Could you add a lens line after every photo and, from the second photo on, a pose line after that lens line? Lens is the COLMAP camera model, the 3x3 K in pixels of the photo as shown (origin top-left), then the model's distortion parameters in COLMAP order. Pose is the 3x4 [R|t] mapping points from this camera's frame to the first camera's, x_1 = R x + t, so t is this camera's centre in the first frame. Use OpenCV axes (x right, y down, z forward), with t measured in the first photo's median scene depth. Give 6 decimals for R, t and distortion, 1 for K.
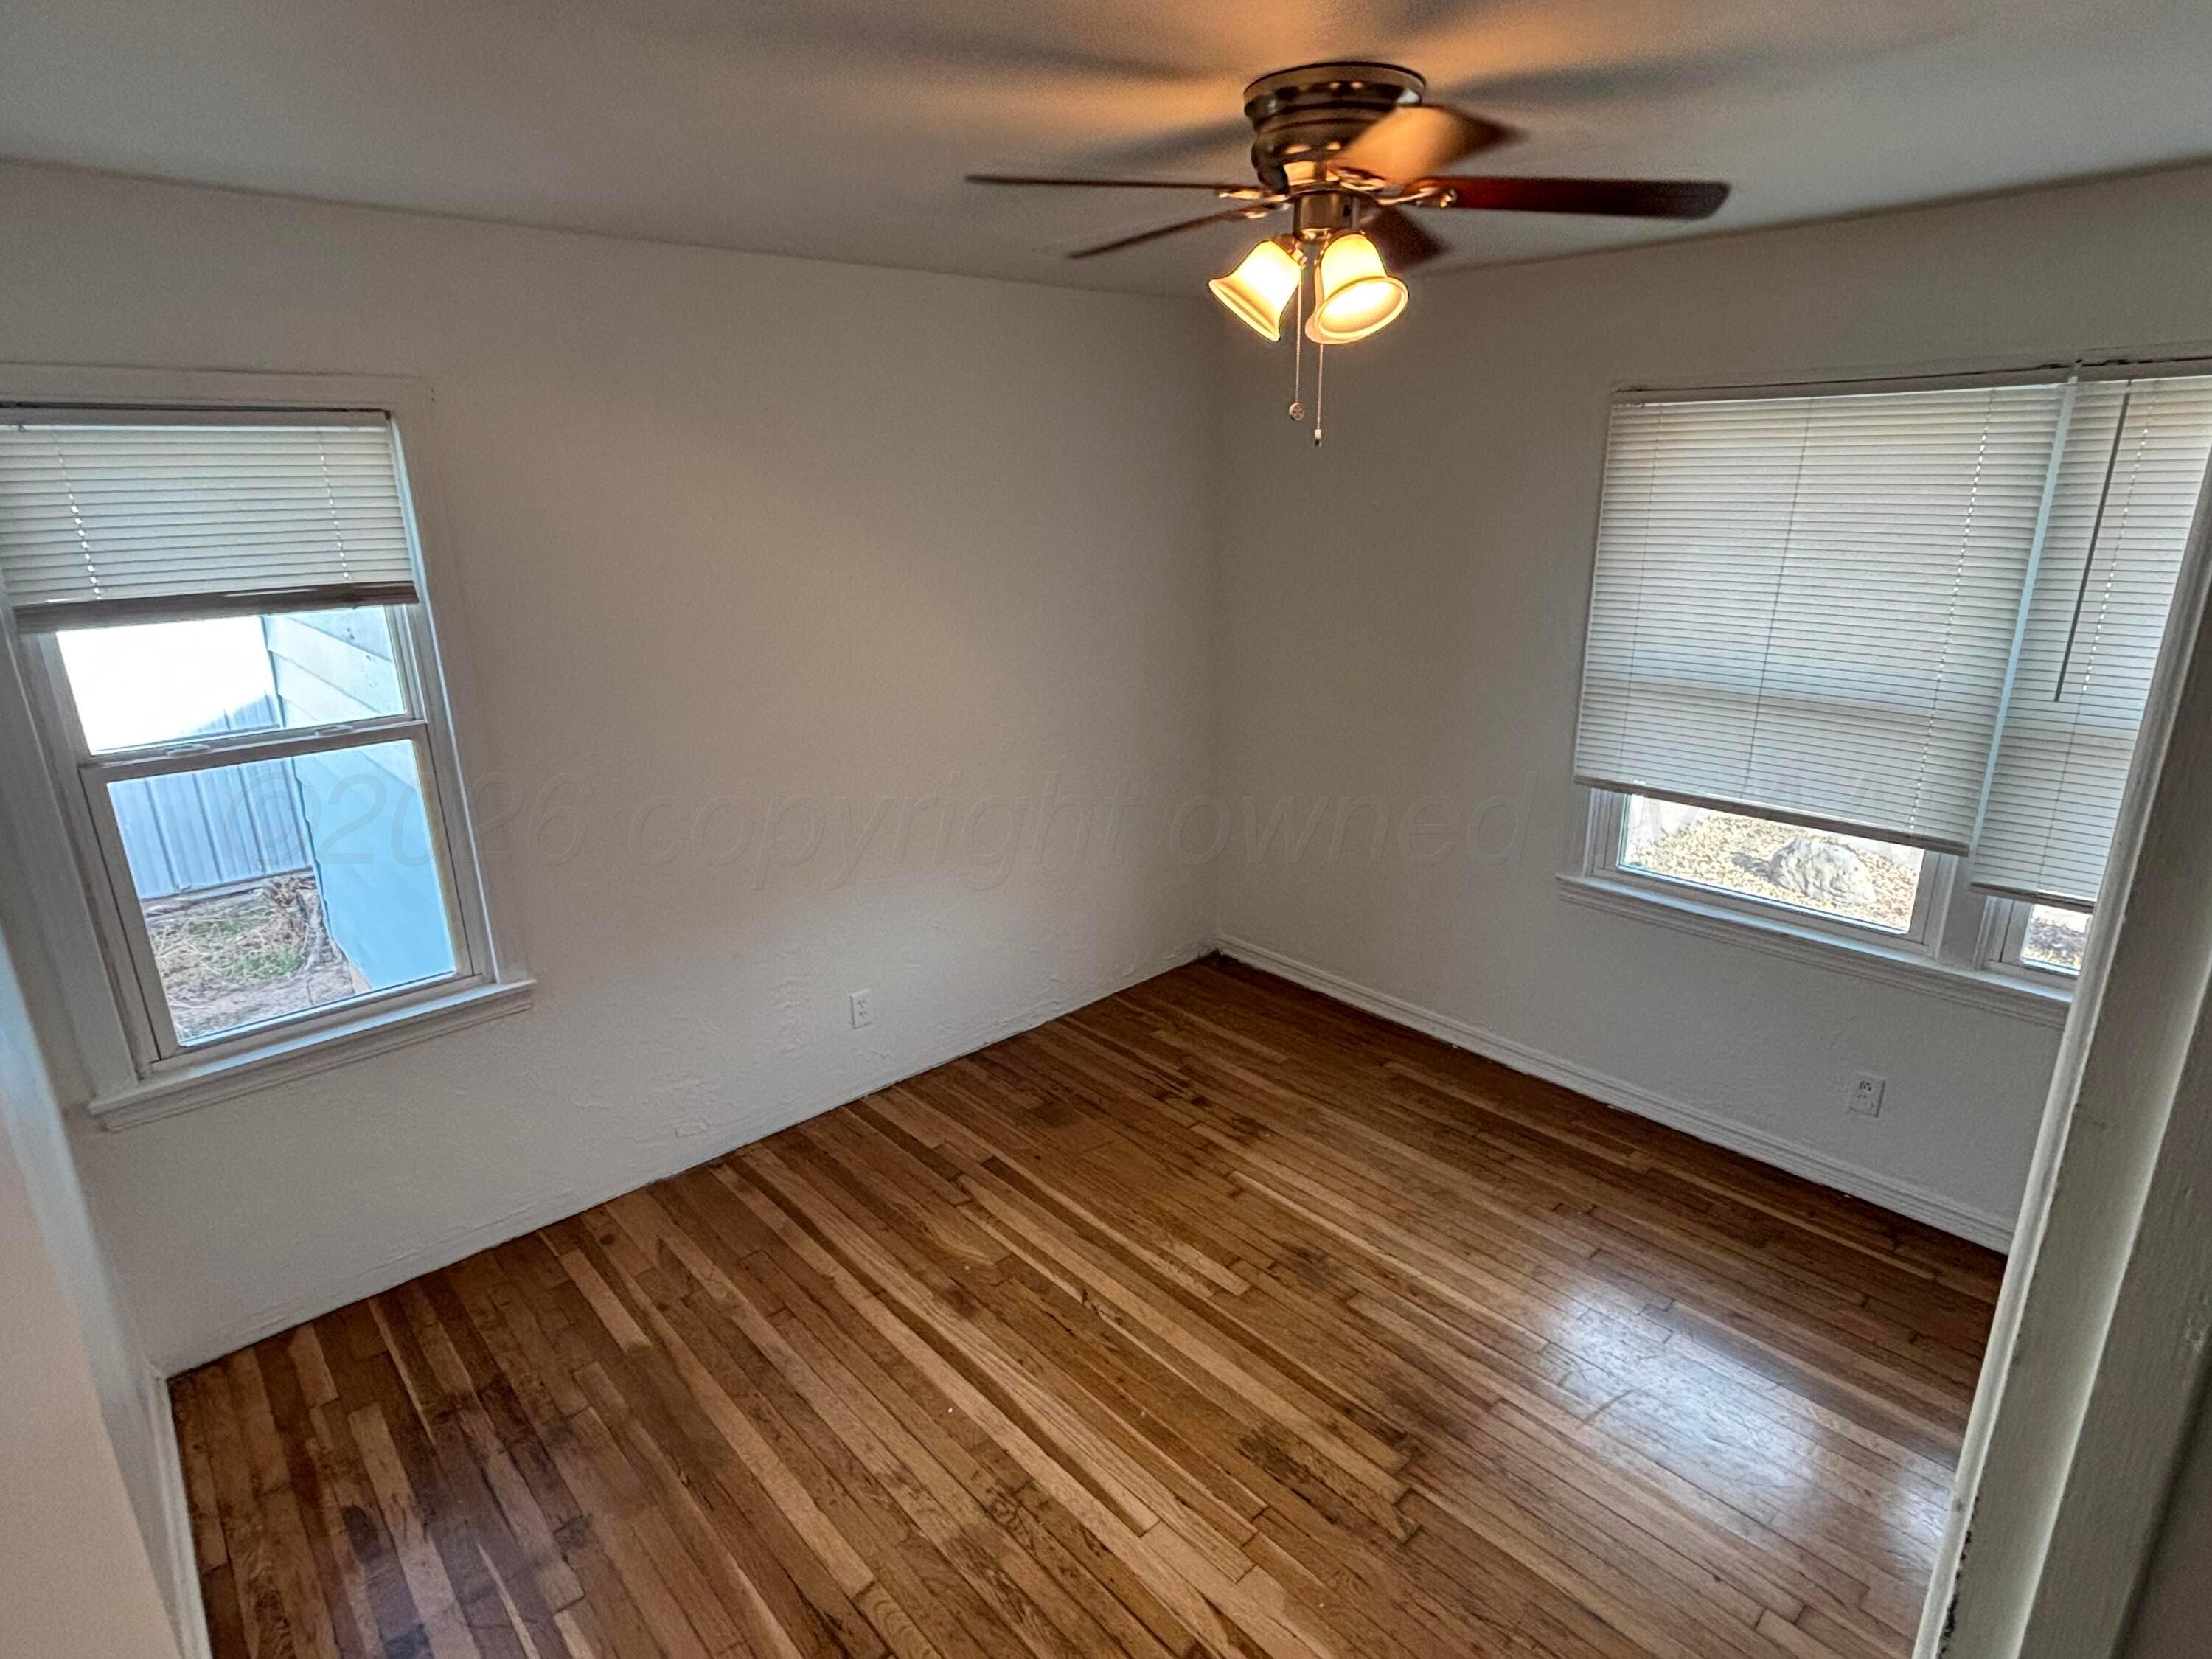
lens RADIAL K [[1152.0, 0, 1106.0], [0, 1152.0, 829.5], [0, 0, 1]] dist [-0.001789, 0.001817]
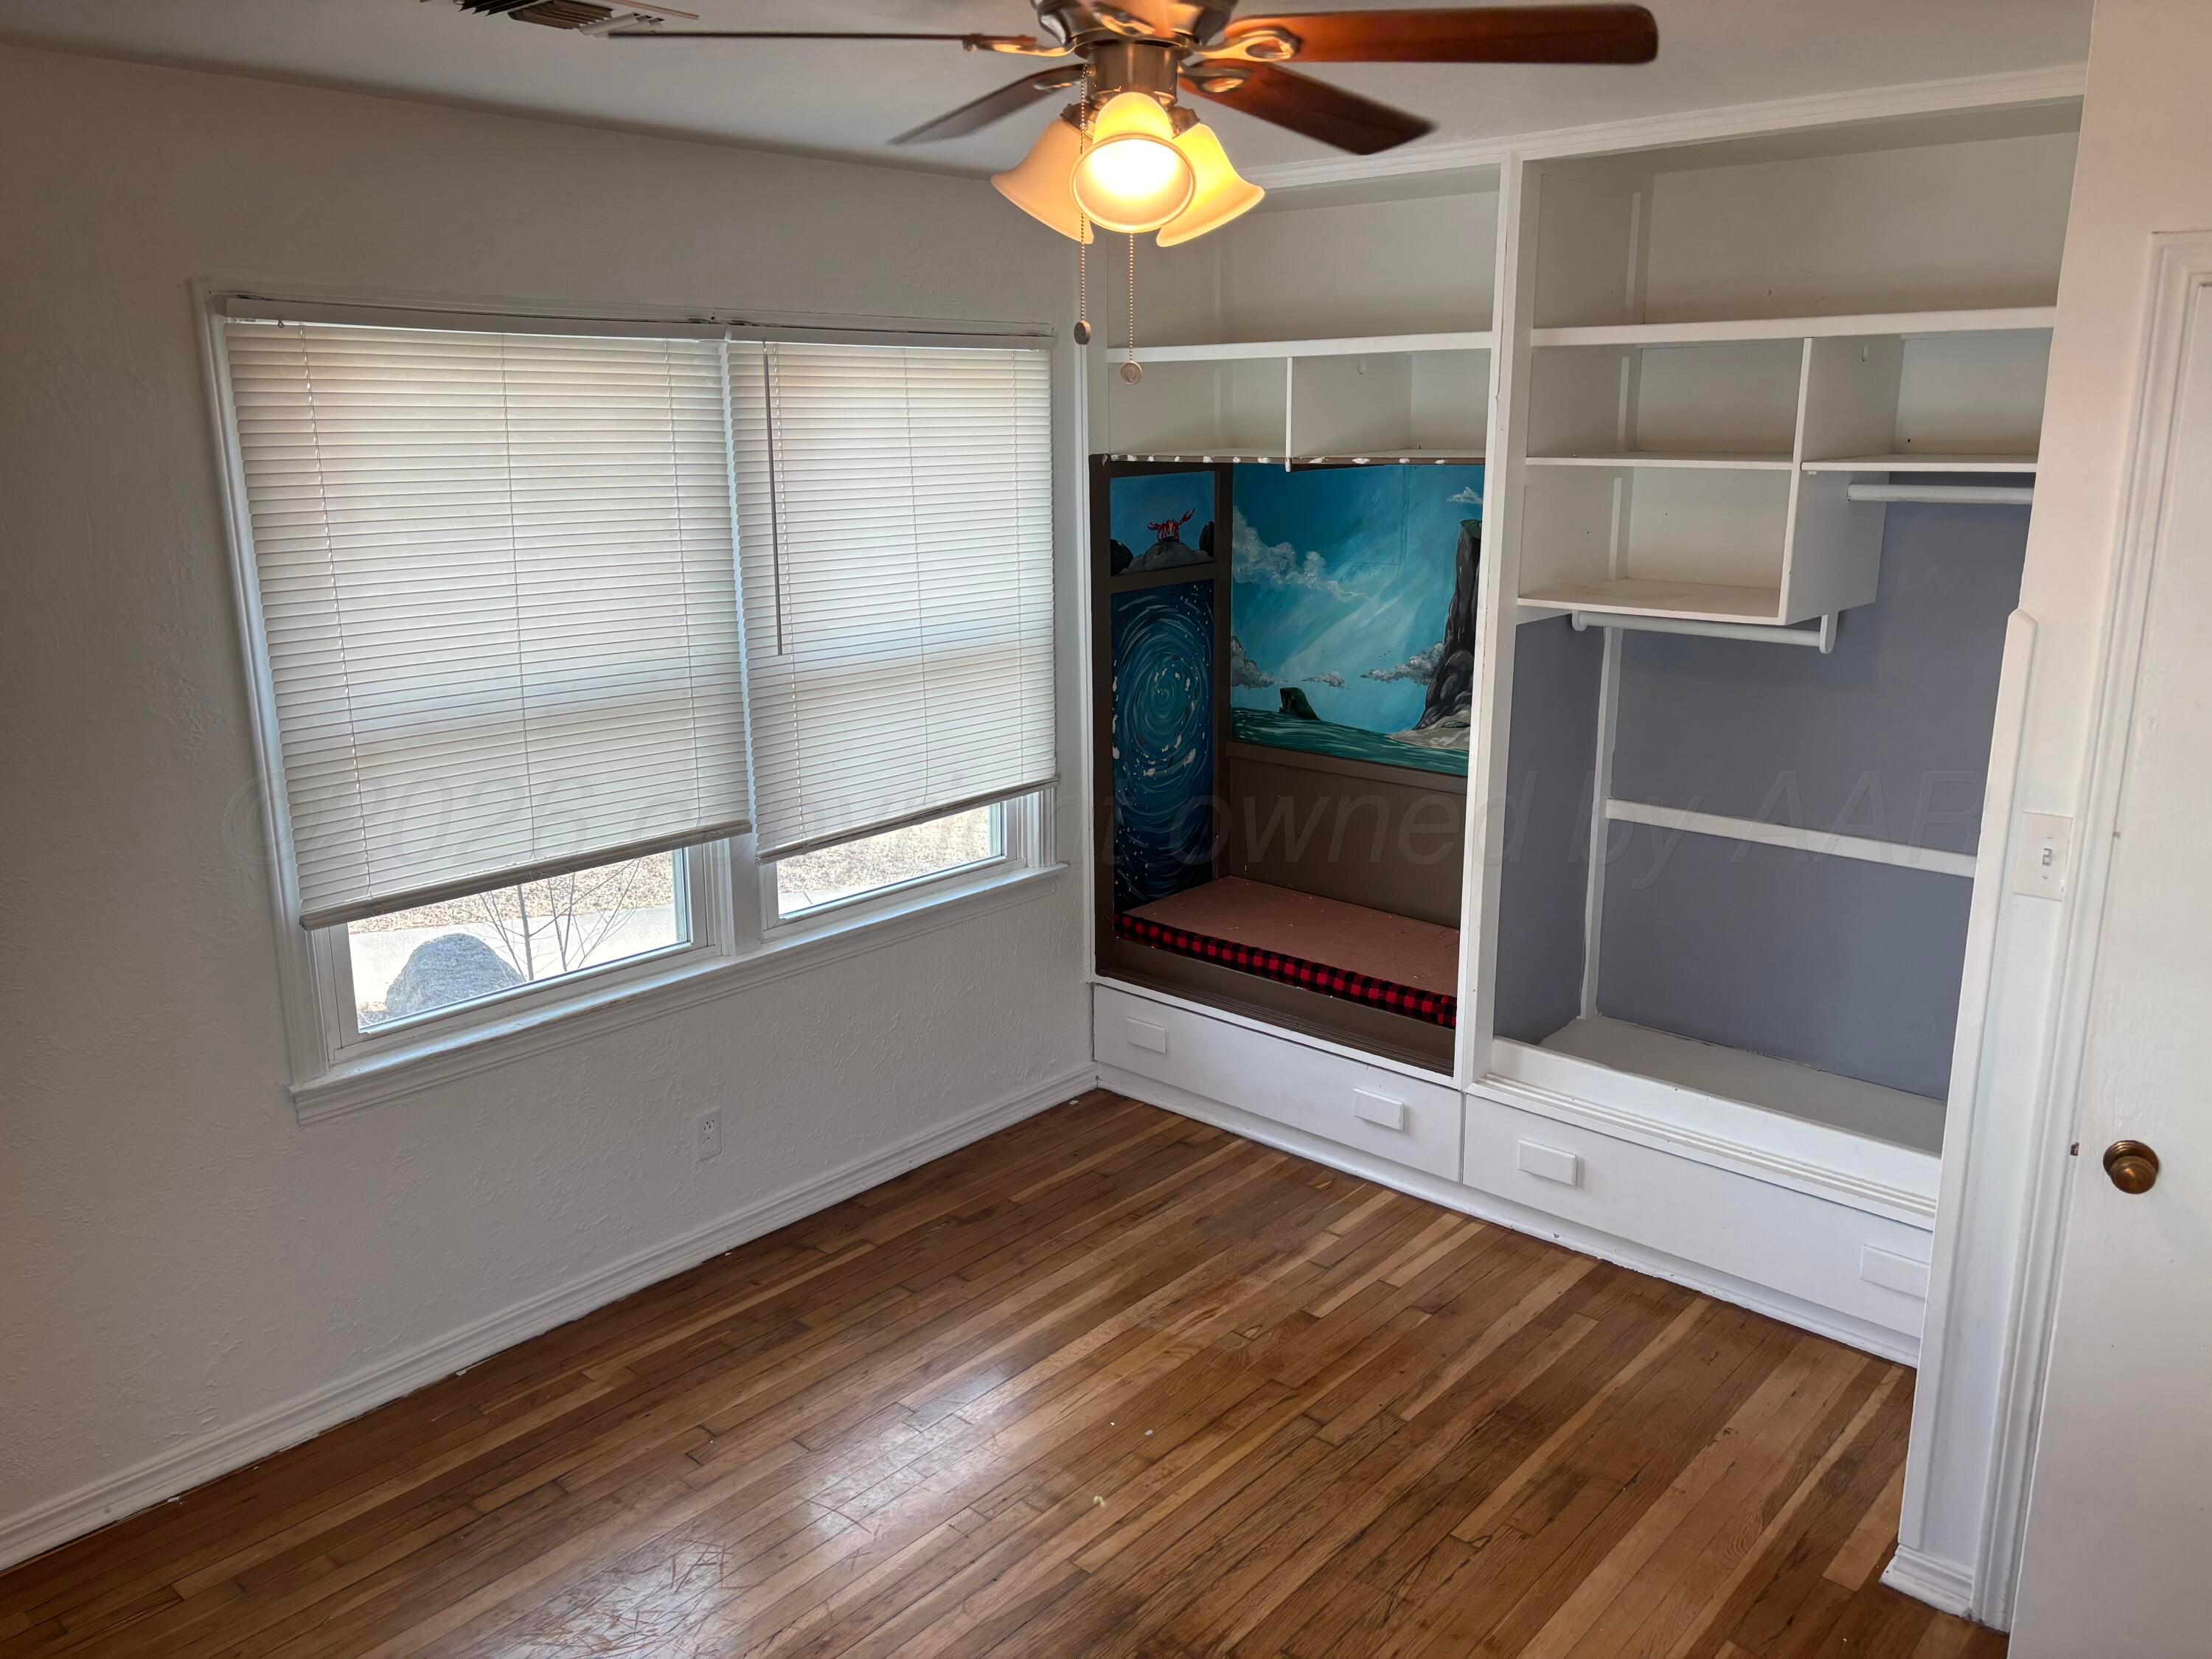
lens RADIAL K [[1646.8, 0, 1118.4], [0, 1646.8, 835.0], [0, 0, 1]] dist [0.058172, -0.062290]
pose [[-0.094508, -0.228985, 0.968831, -0.606865], [0.299509, 0.921559, 0.247029, -0.223910], [-0.949401, 0.313520, -0.018512, 0.762374]]
